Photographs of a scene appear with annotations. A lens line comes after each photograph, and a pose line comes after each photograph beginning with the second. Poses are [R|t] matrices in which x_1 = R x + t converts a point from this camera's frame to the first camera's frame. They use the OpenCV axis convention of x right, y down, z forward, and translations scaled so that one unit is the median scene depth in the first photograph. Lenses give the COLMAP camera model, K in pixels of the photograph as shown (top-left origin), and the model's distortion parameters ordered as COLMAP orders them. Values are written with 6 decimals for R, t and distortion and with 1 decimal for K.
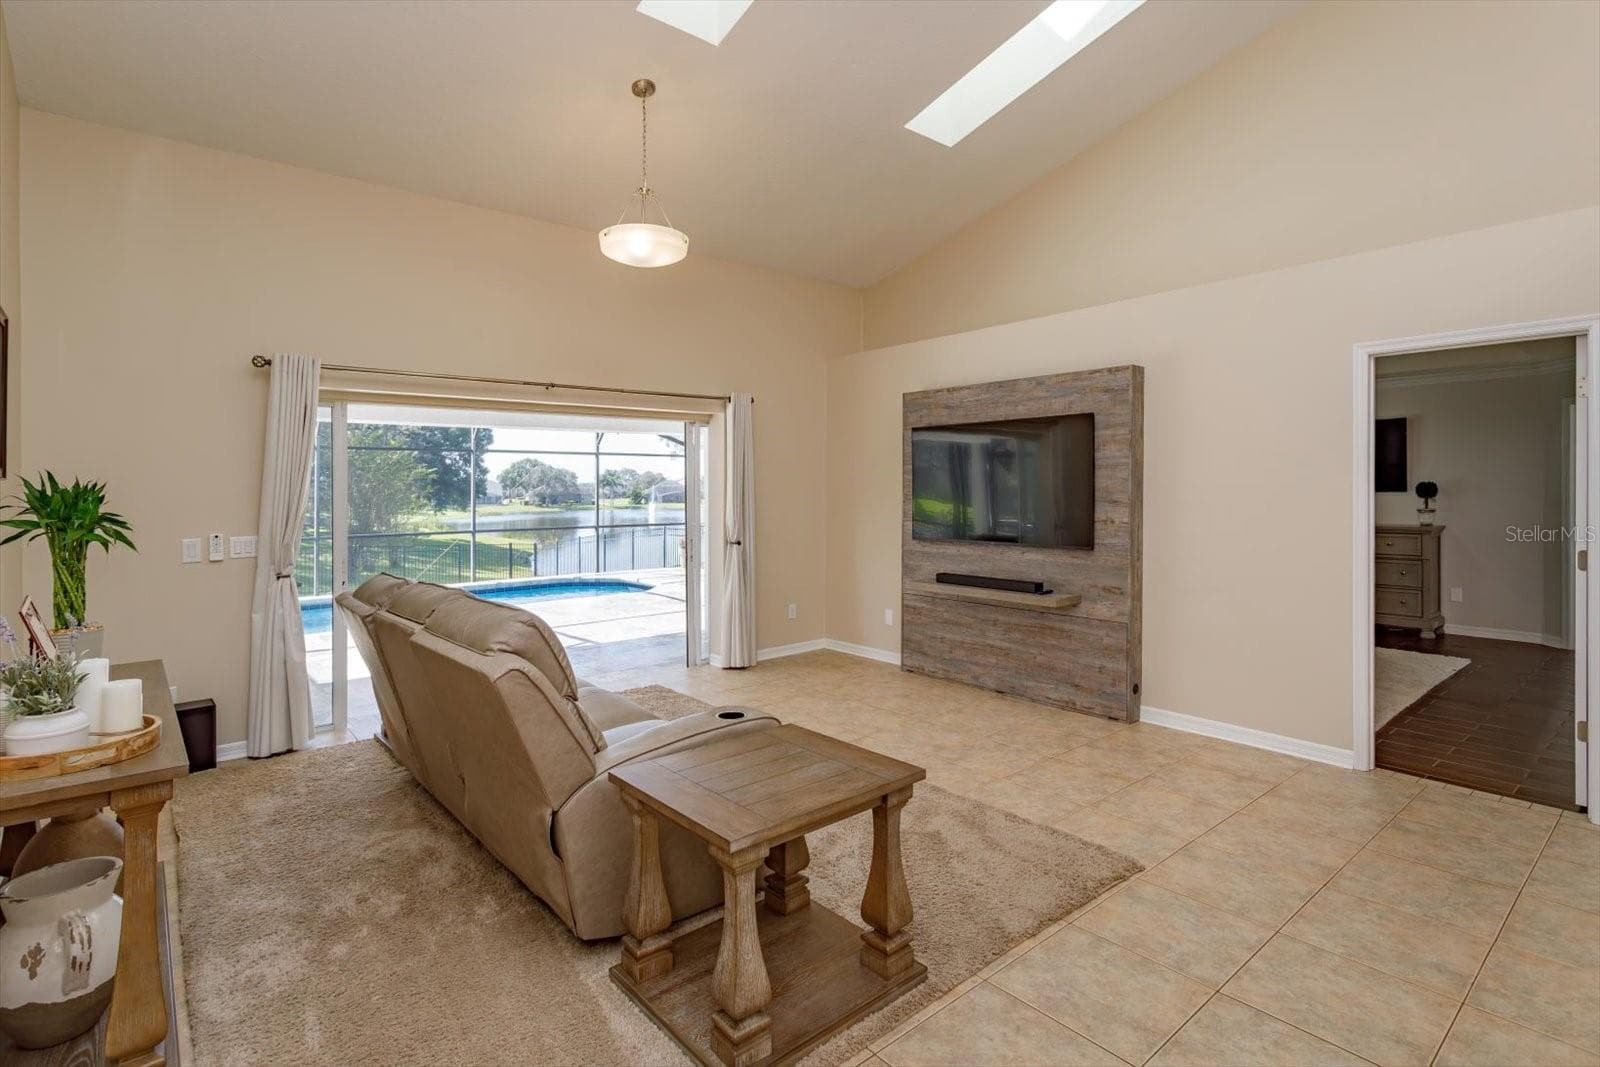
lens RADIAL K [[797.7, 0, 805.1], [0, 797.7, 492.4], [0, 0, 1]] dist [-0.001751, -0.001714]
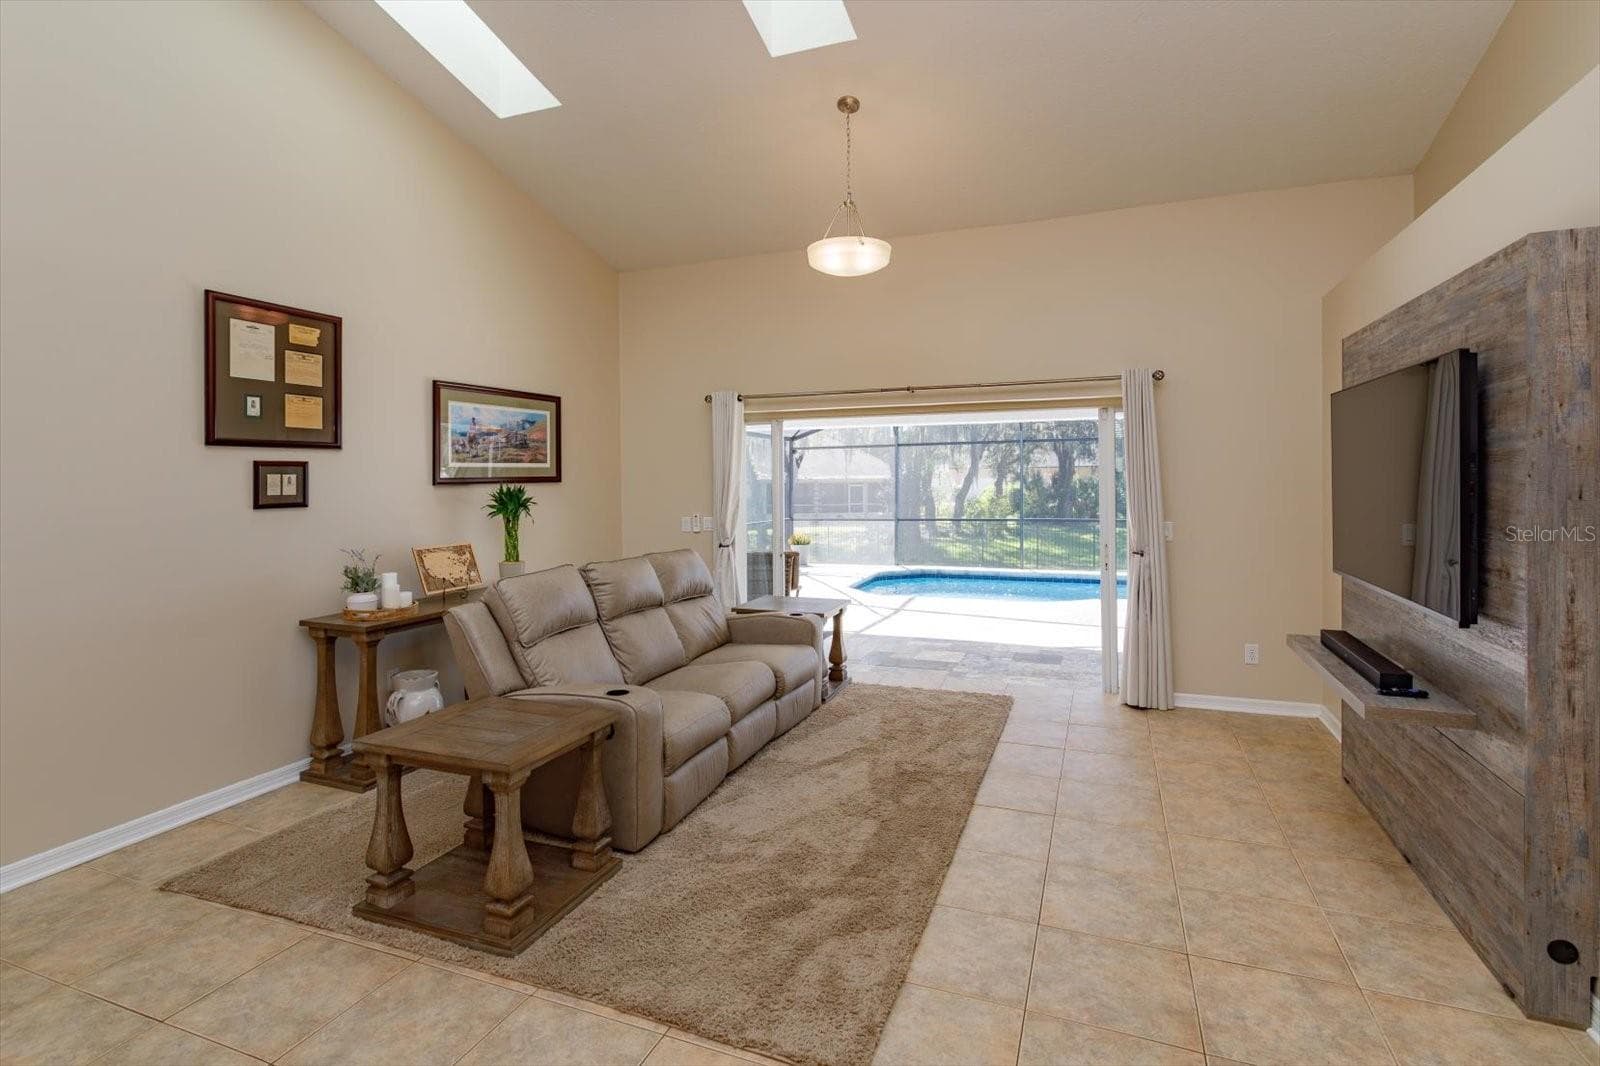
lens RADIAL K [[790.9, 0, 781.3], [0, 790.9, 479.9], [0, 0, 1]] dist [0.003191, 0.000560]
pose [[0.452308, 0.007258, -0.891832, 0.682863], [-0.000878, 0.999970, 0.007693, -0.024851], [0.891861, -0.002697, 0.452301, 0.452511]]
